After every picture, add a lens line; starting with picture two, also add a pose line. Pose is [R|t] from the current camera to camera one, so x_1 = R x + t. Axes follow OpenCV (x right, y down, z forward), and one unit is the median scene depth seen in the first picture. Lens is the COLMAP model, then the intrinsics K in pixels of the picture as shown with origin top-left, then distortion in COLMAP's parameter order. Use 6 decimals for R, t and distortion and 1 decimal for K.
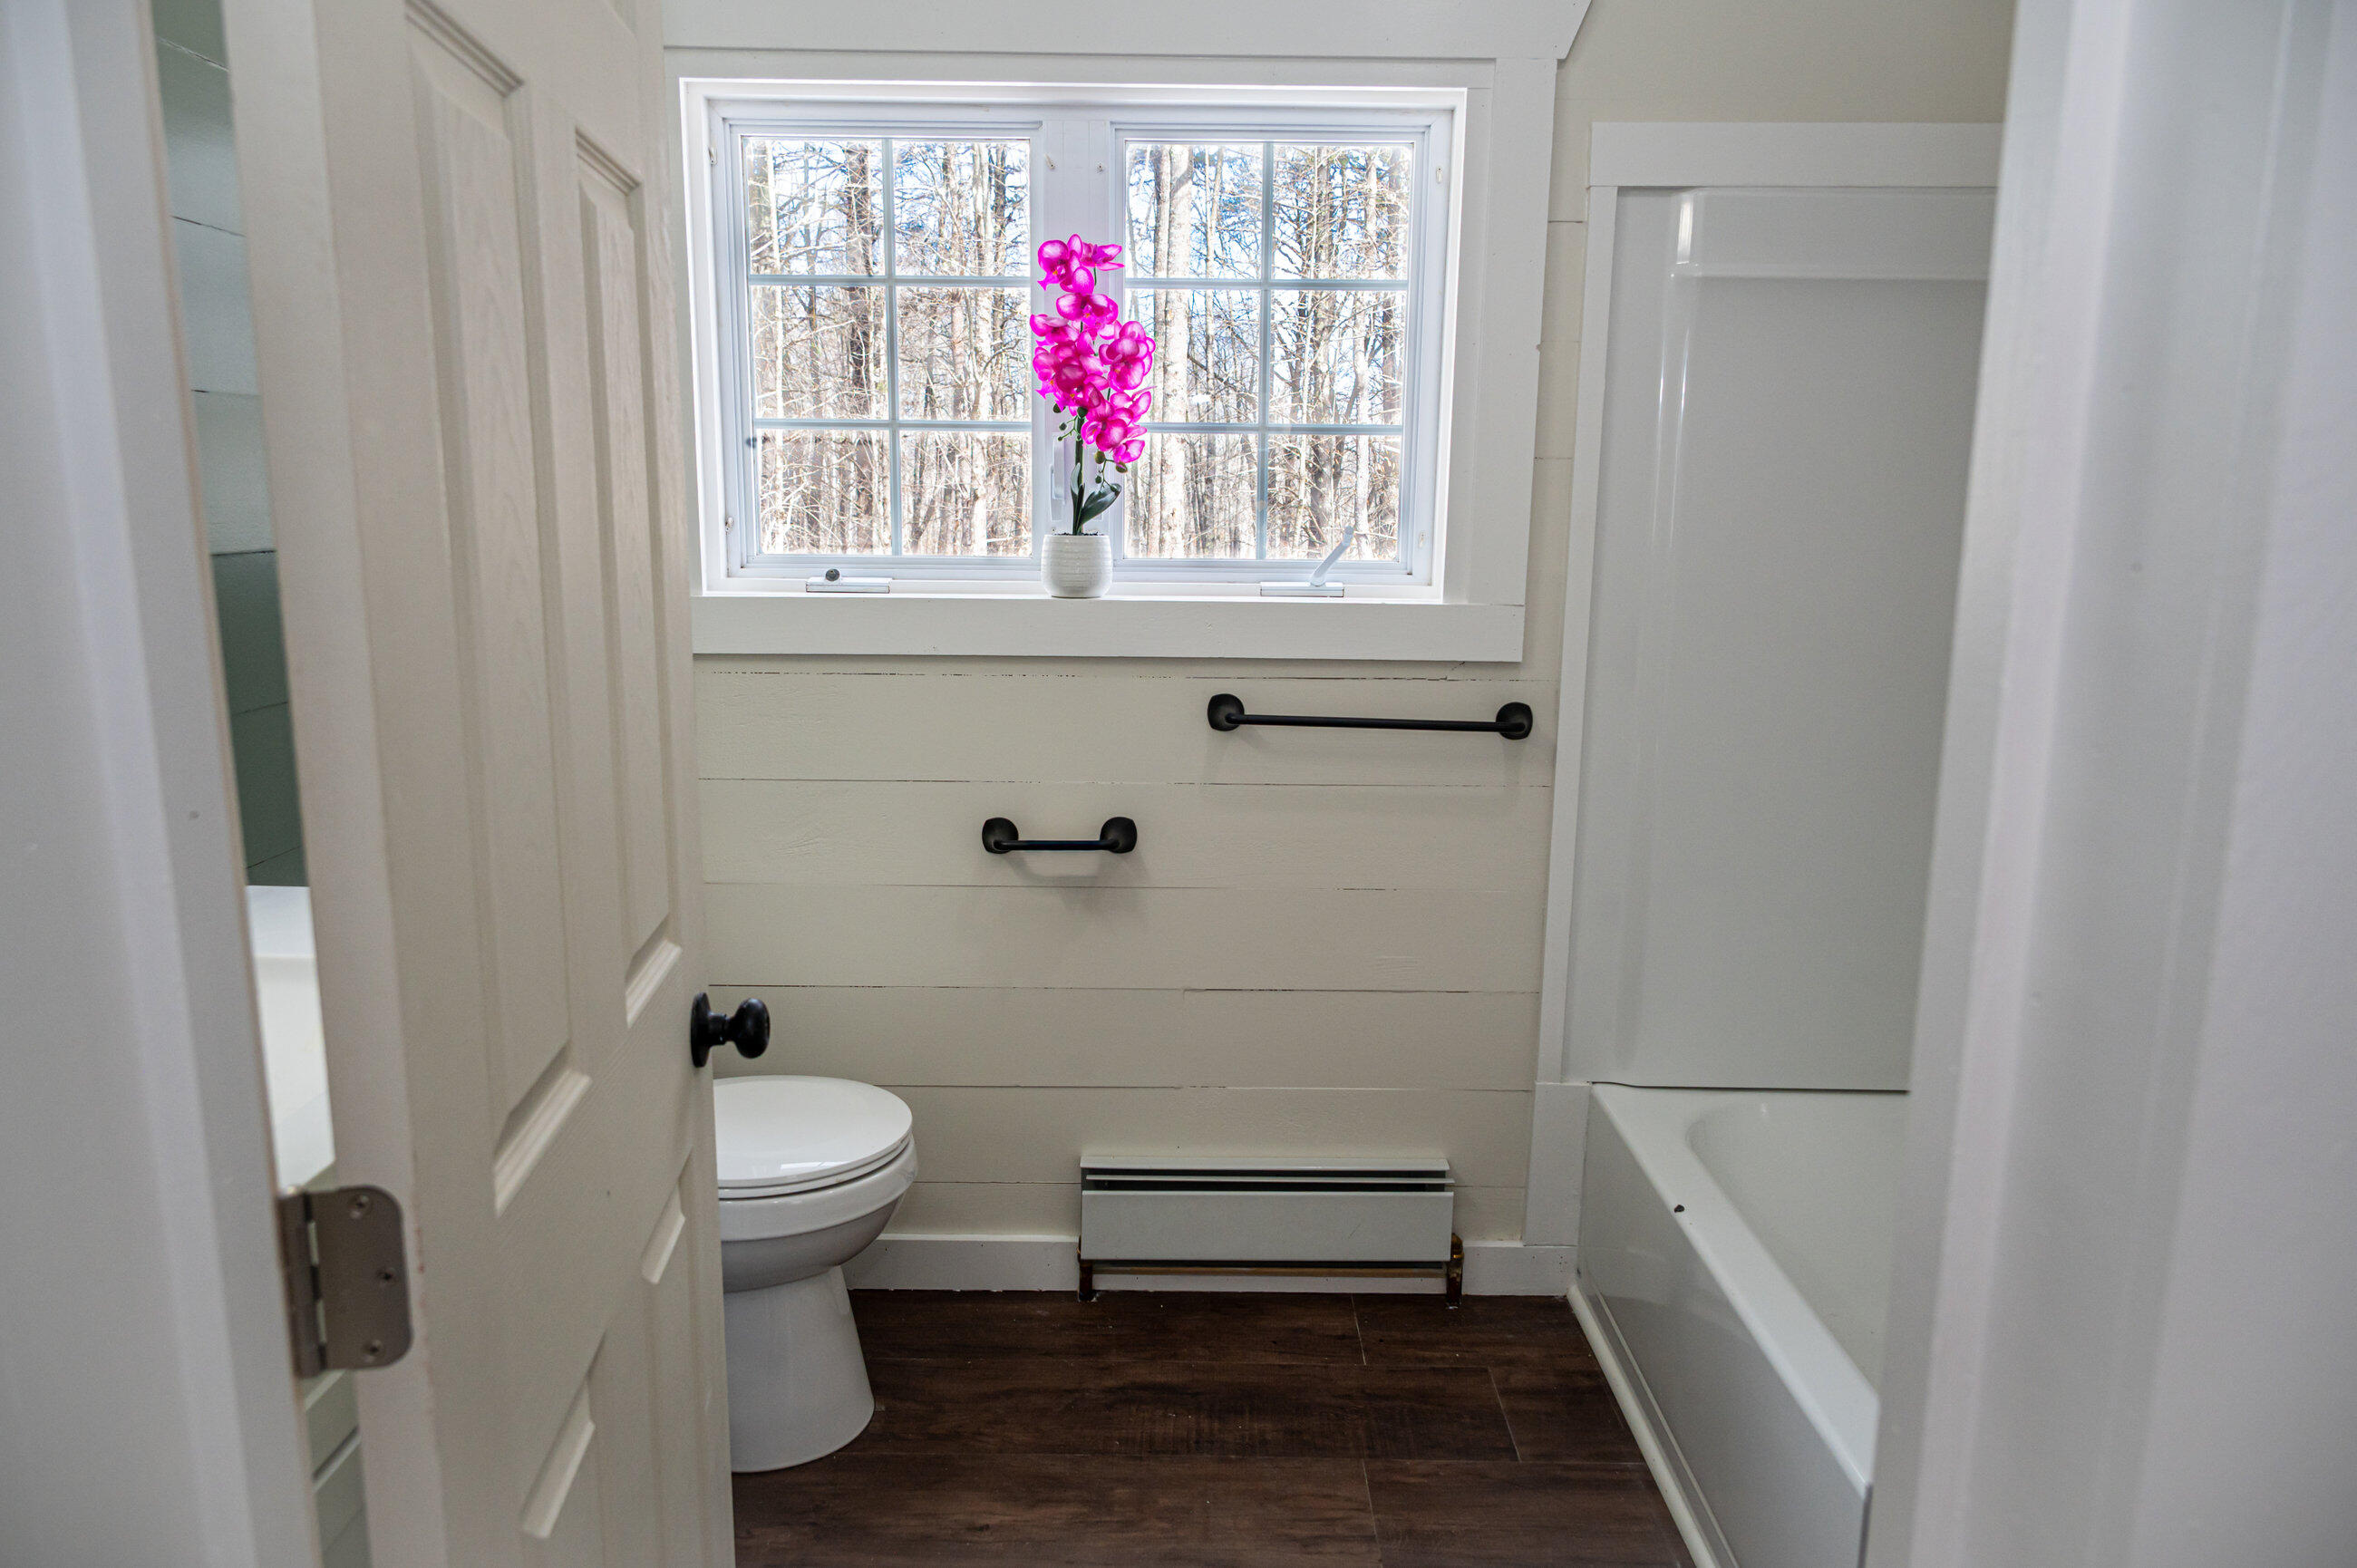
lens RADIAL K [[1558.8, 0, 1169.6], [0, 1558.8, 789.5], [0, 0, 1]] dist [-0.002925, 0.000419]
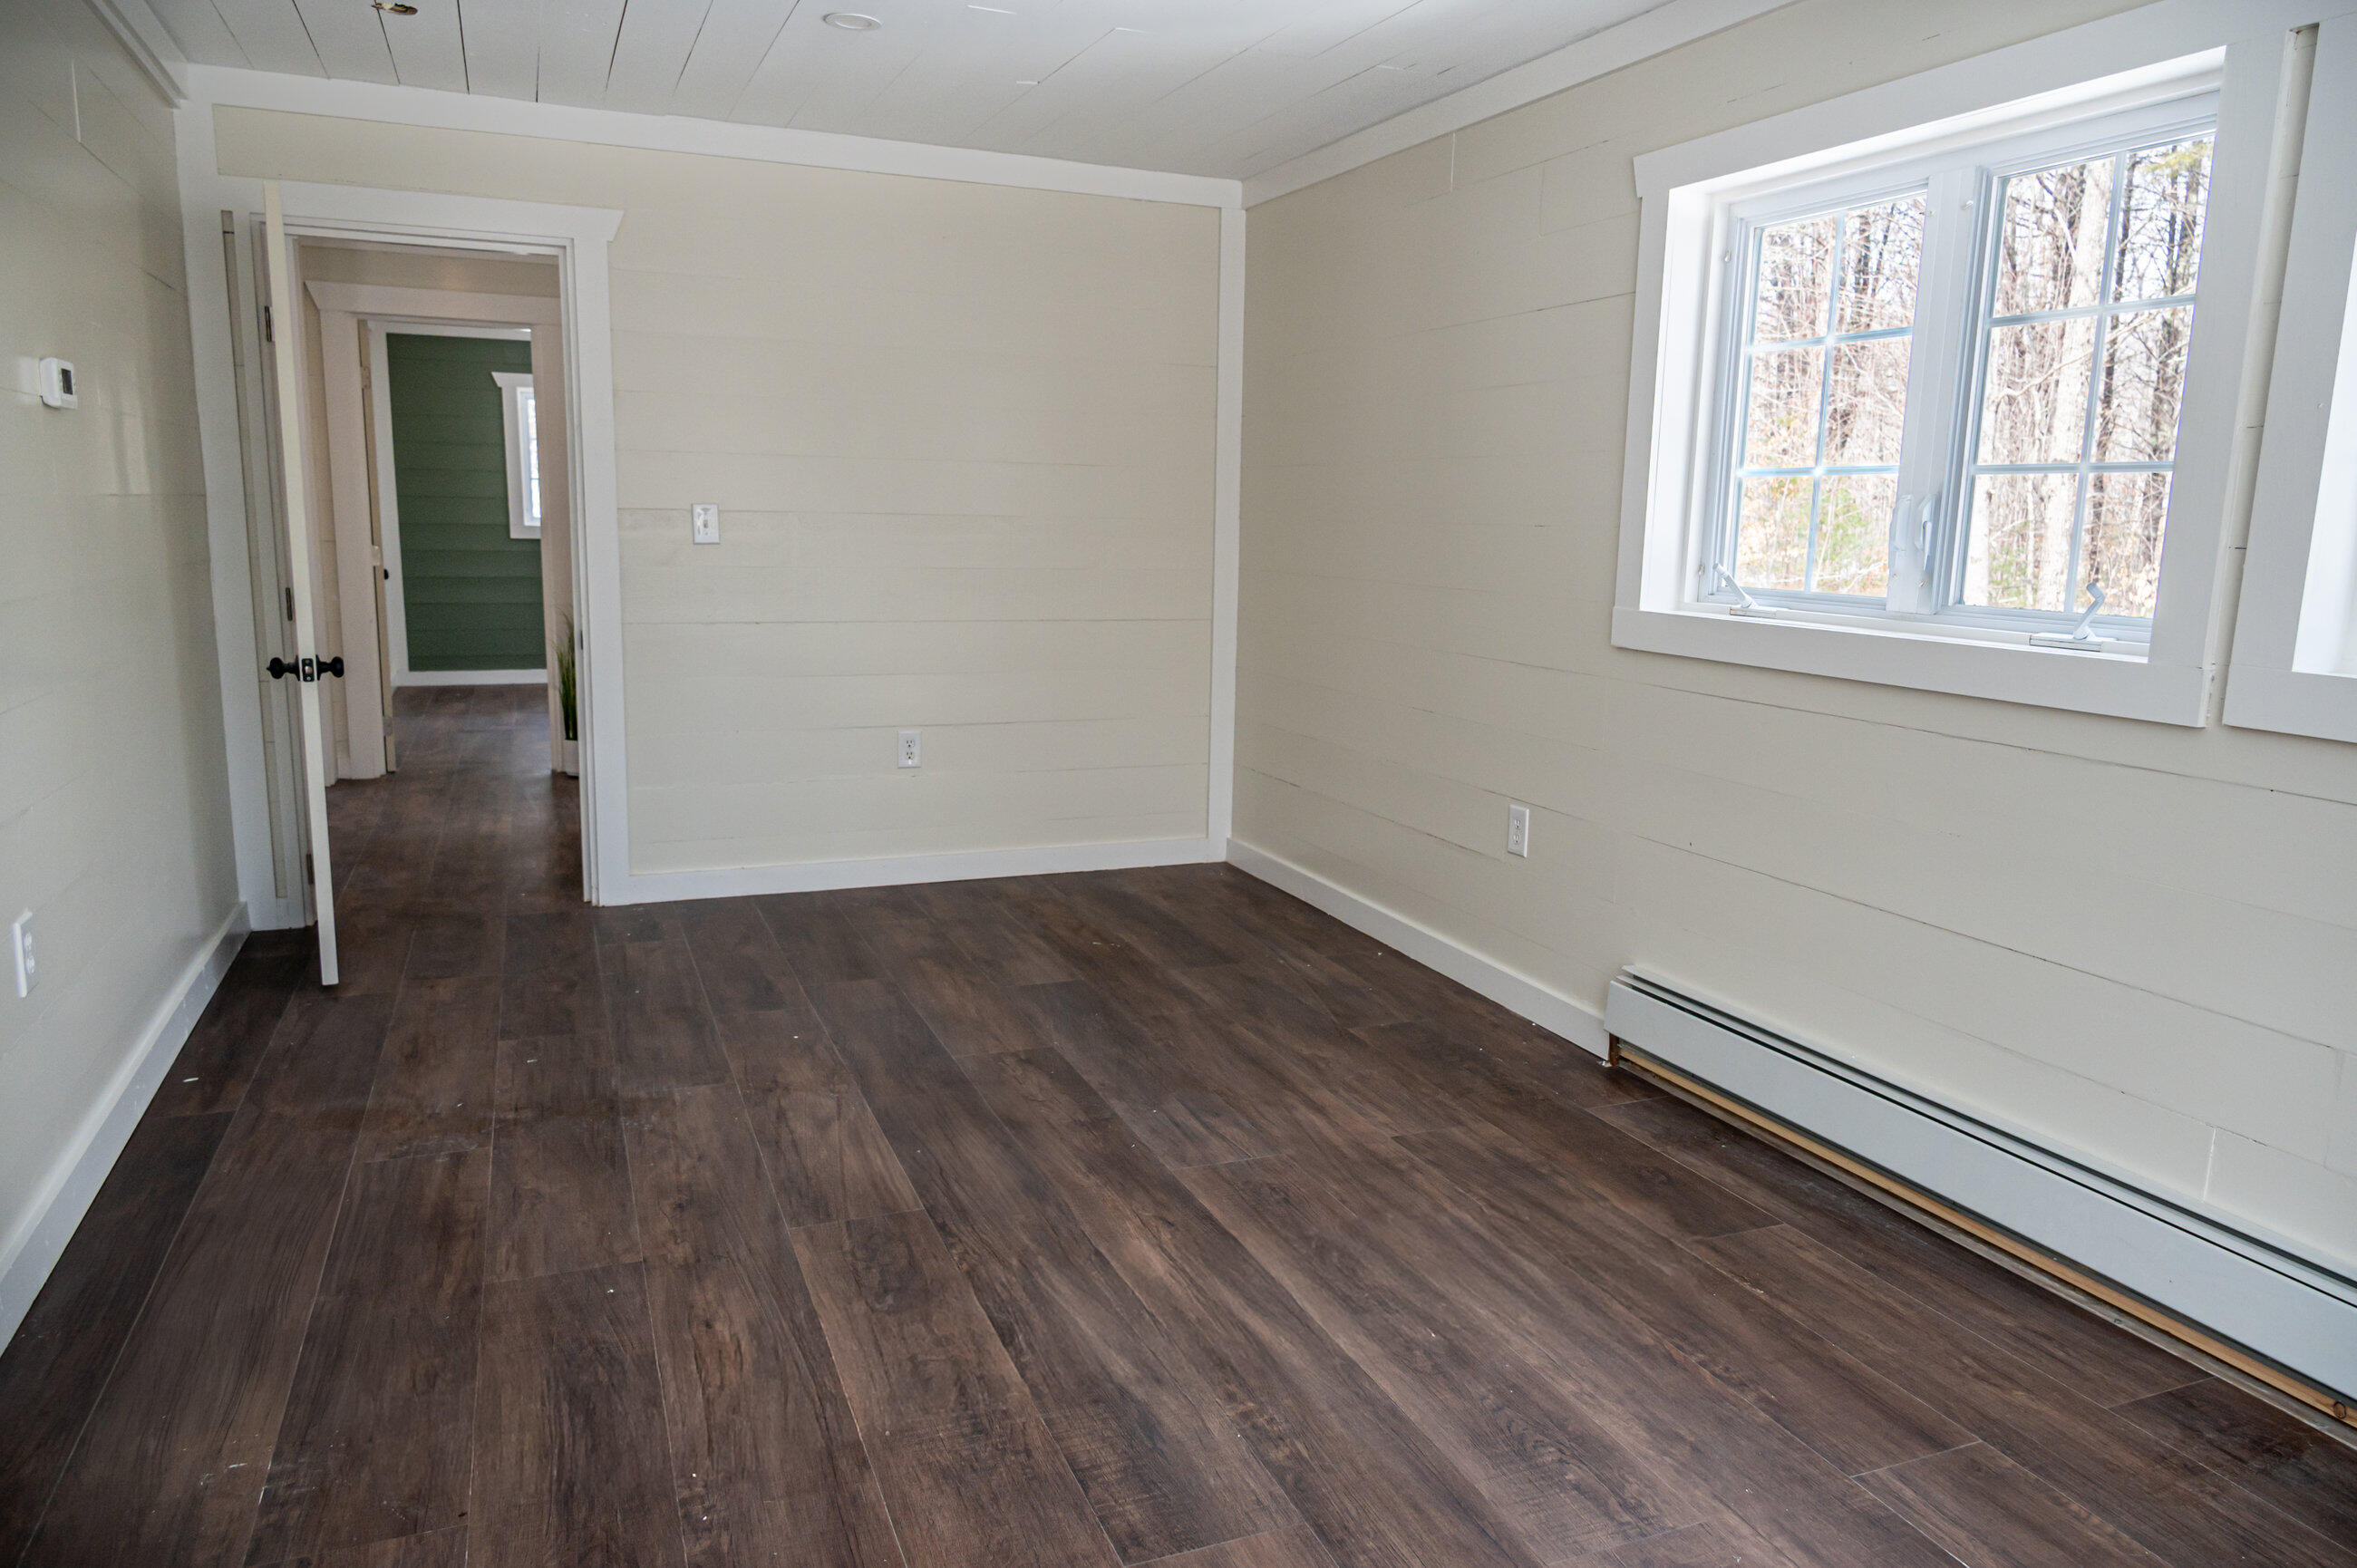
lens RADIAL K [[1558.8, 0, 1168.6], [0, 1558.8, 777.8], [0, 0, 1]] dist [-0.002925, 0.000419]
pose [[0.389158, 0.153326, -0.908321, 0.751008], [-0.182663, 0.979314, 0.087050, -0.037139], [0.902879, 0.132040, 0.409115, 0.184757]]
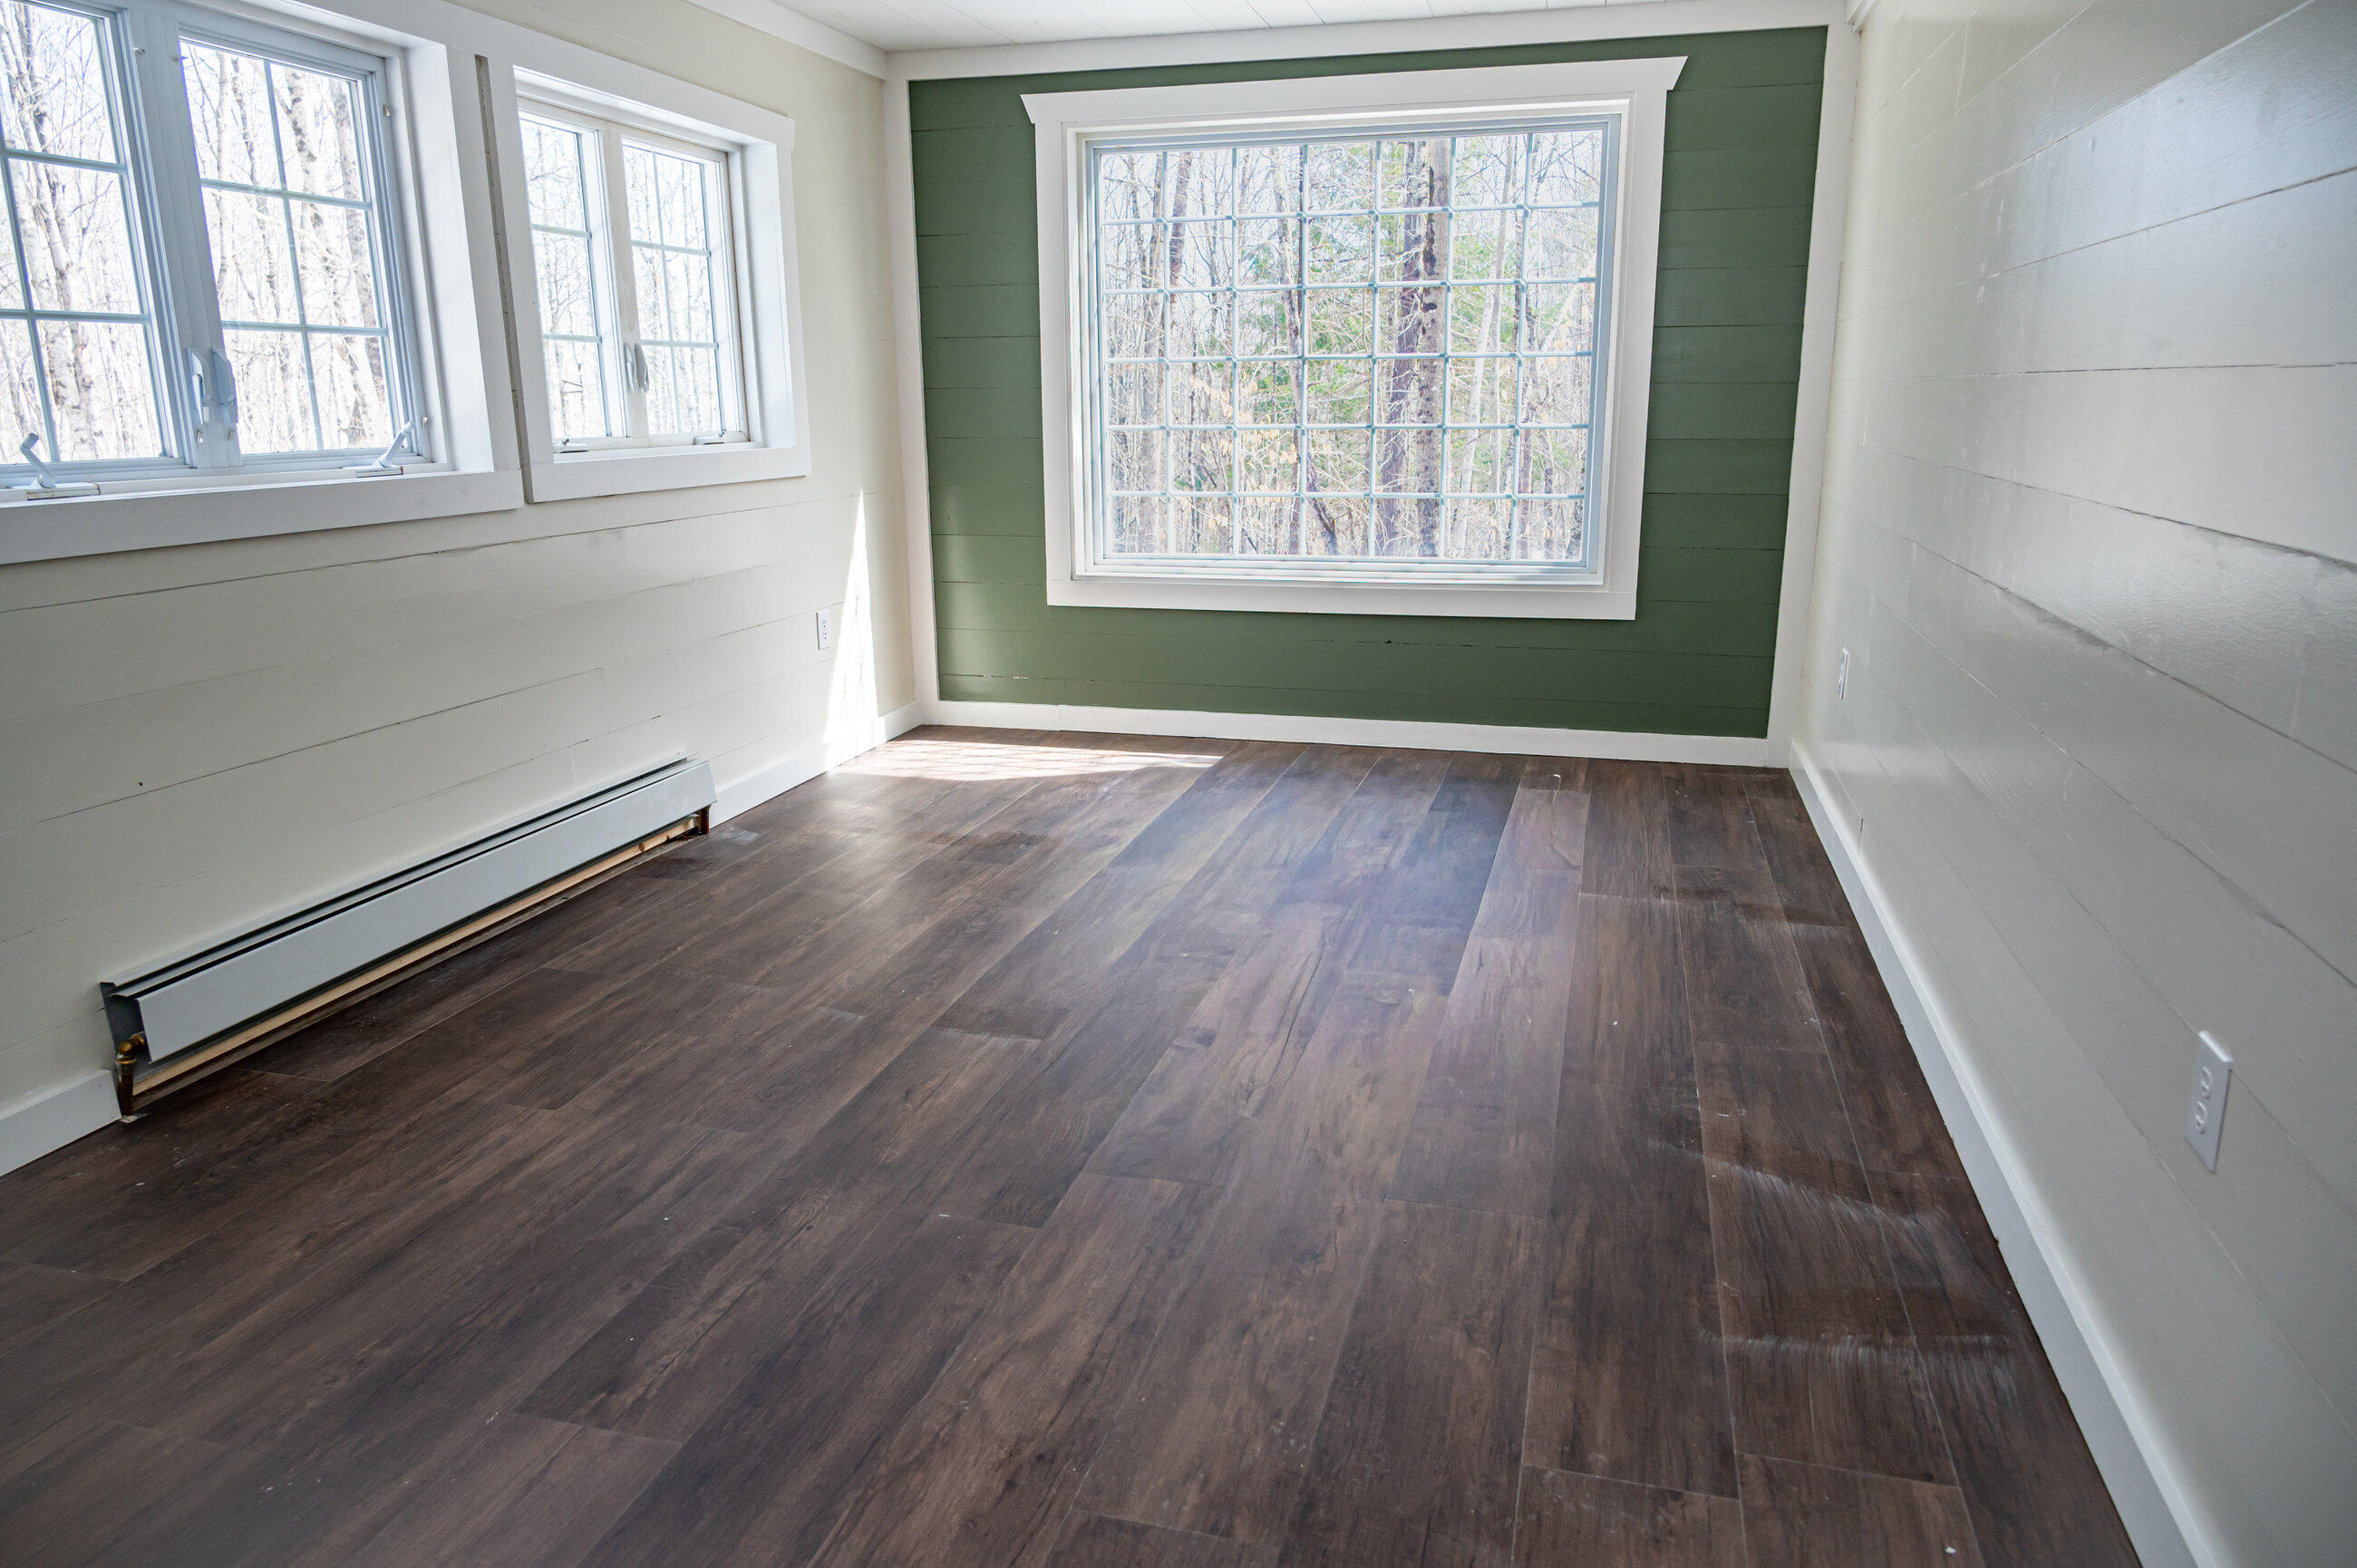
lens RADIAL K [[1558.8, 0, 1169.3], [0, 1558.8, 780.8], [0, 0, 1]] dist [-0.002925, 0.000419]
pose [[0.254830, -0.245615, 0.935273, -0.924696], [0.181756, 0.962131, 0.203146, -0.039601], [-0.949751, 0.118224, 0.289822, 0.154797]]
